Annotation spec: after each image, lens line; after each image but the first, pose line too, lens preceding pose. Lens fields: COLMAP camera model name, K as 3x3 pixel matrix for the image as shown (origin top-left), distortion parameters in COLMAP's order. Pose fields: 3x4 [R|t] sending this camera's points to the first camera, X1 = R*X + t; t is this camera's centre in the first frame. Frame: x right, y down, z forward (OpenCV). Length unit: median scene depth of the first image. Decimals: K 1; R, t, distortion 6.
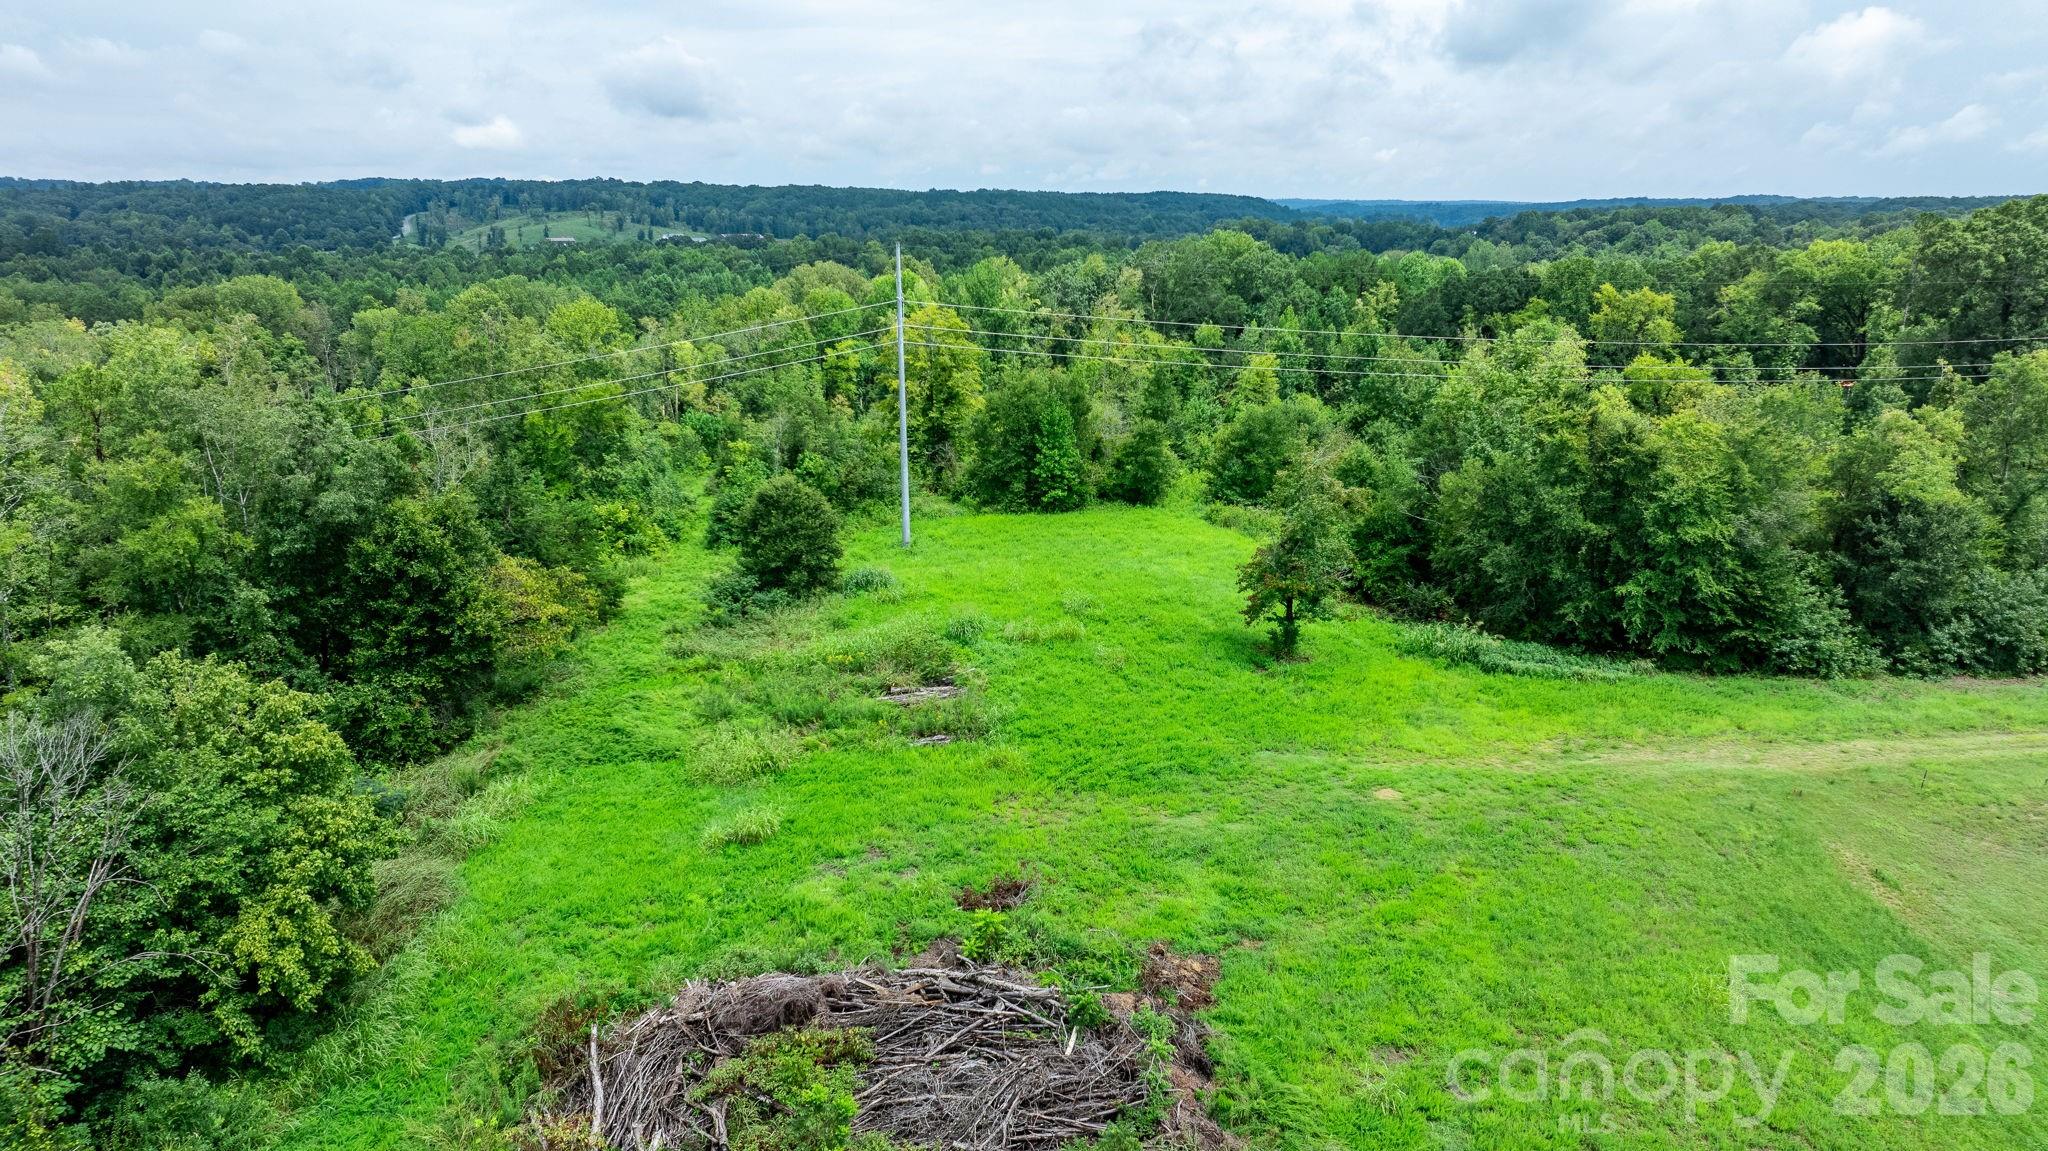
lens RADIAL K [[1458.6, 0, 1027.2], [0, 1458.6, 575.3], [0, 0, 1]] dist [-0.051398, 0.065456]
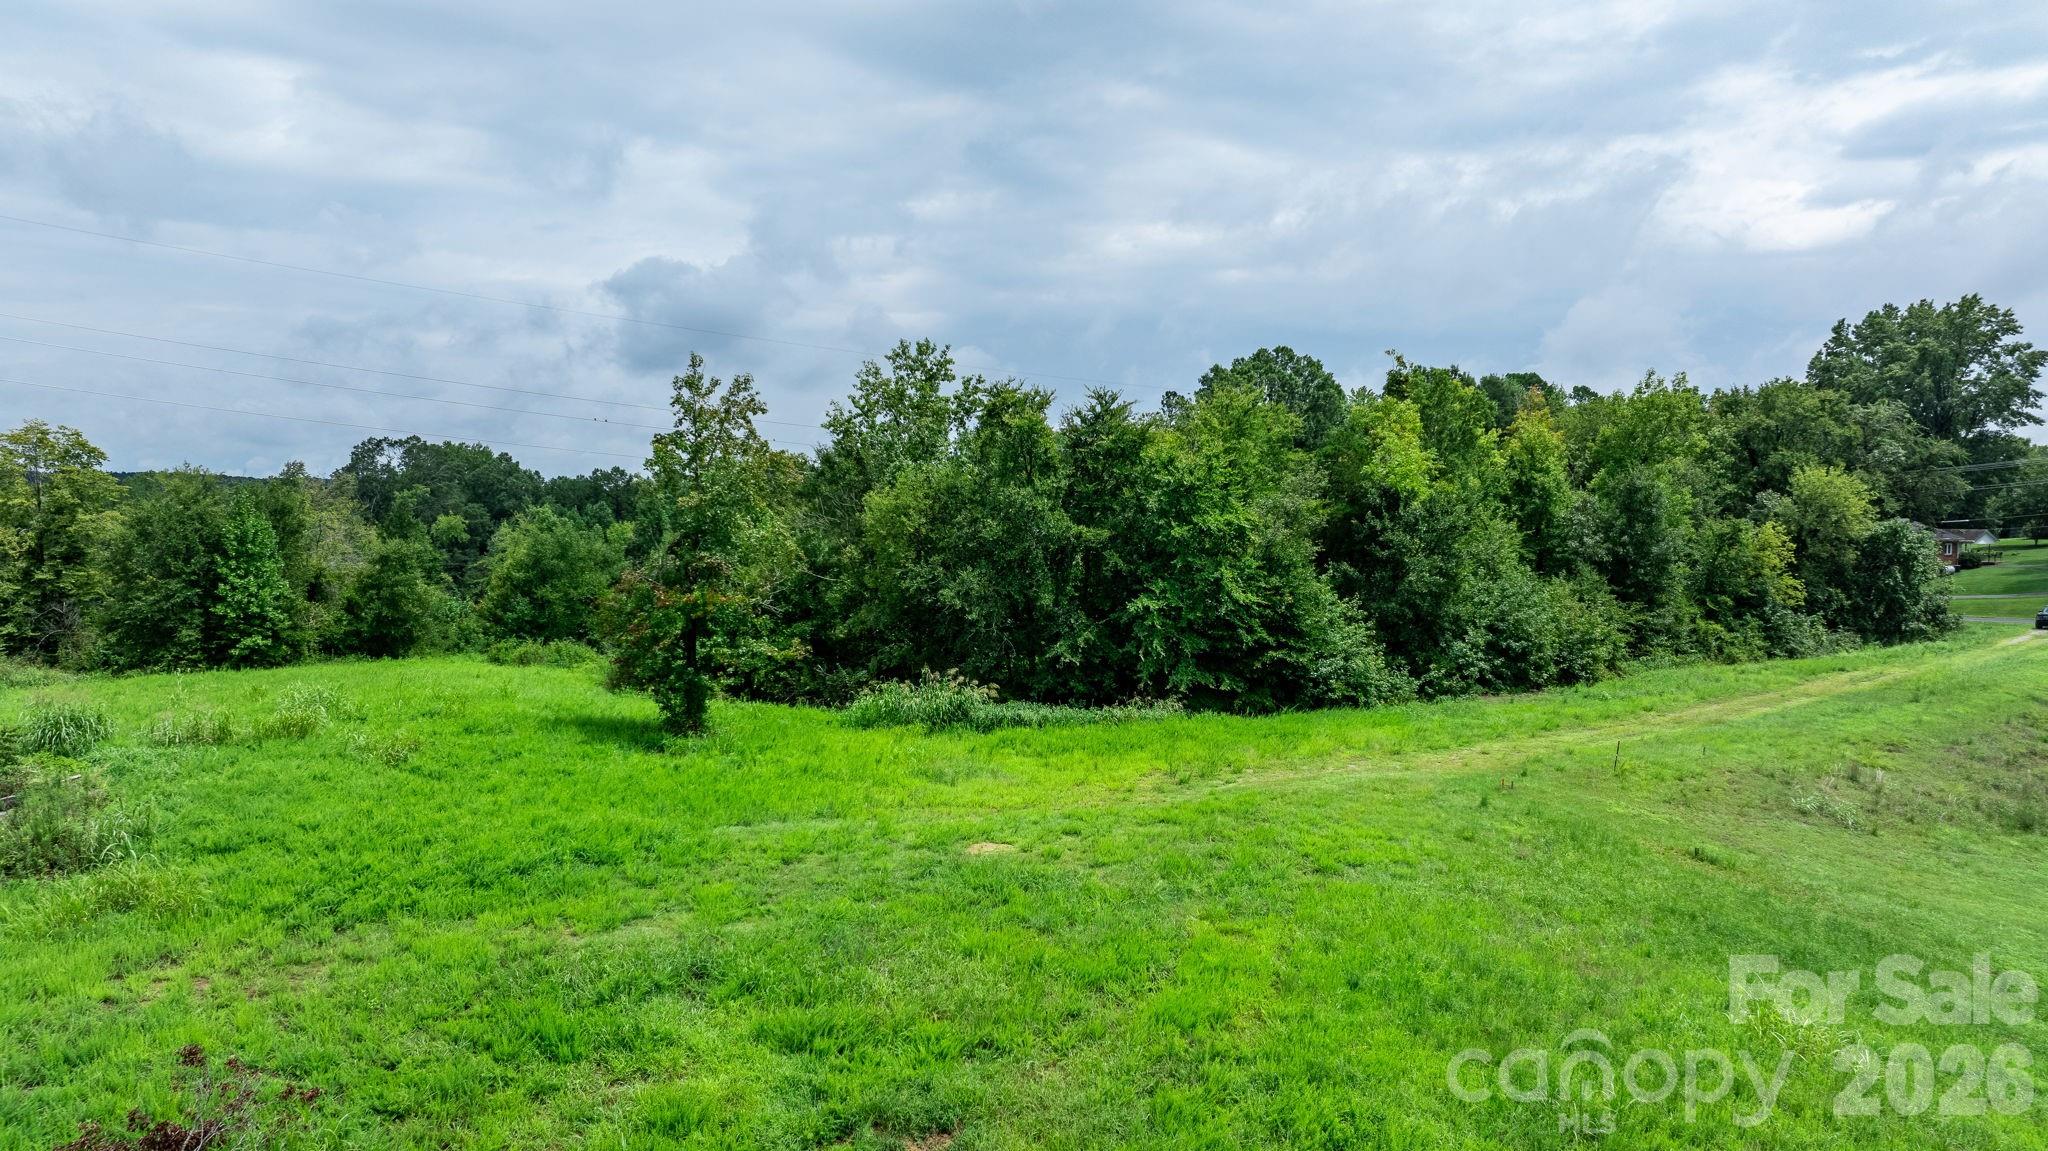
lens RADIAL K [[1458.6, 0, 1032.3], [0, 1458.6, 575.1], [0, 0, 1]] dist [-0.051398, 0.065456]
pose [[0.867290, -0.027668, 0.497034, 0.001438], [0.124949, 0.978590, -0.163554, 0.106510], [-0.481867, 0.203952, 0.852178, 0.391853]]
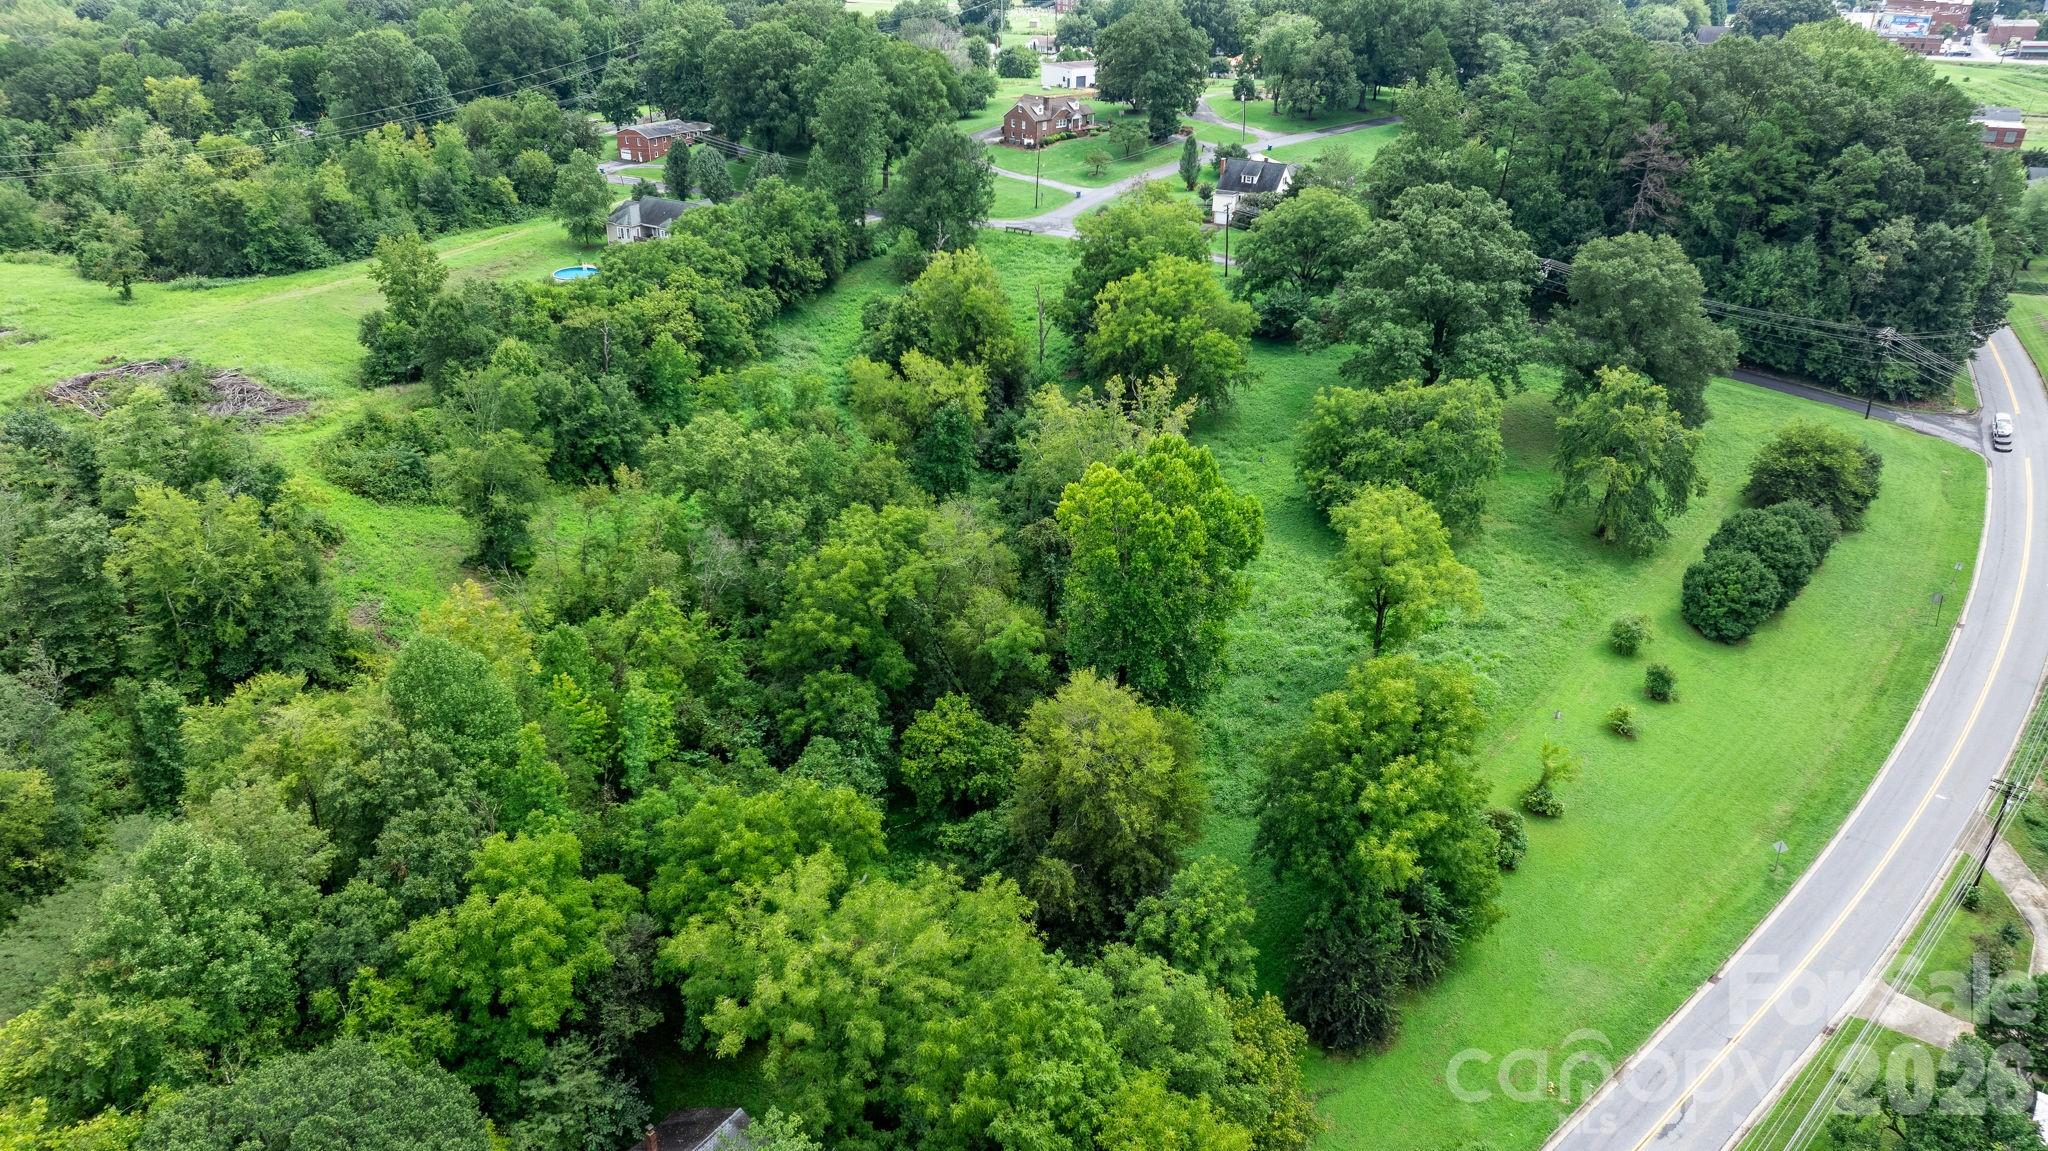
lens RADIAL K [[1458.6, 0, 1018.1], [0, 1458.6, 564.4], [0, 0, 1]] dist [-0.051398, 0.065456]
pose [[0.602924, -0.343275, 0.720170, -0.898604], [0.193210, 0.938652, 0.285661, 0.069589], [-0.774049, -0.033088, 0.632260, -1.921238]]
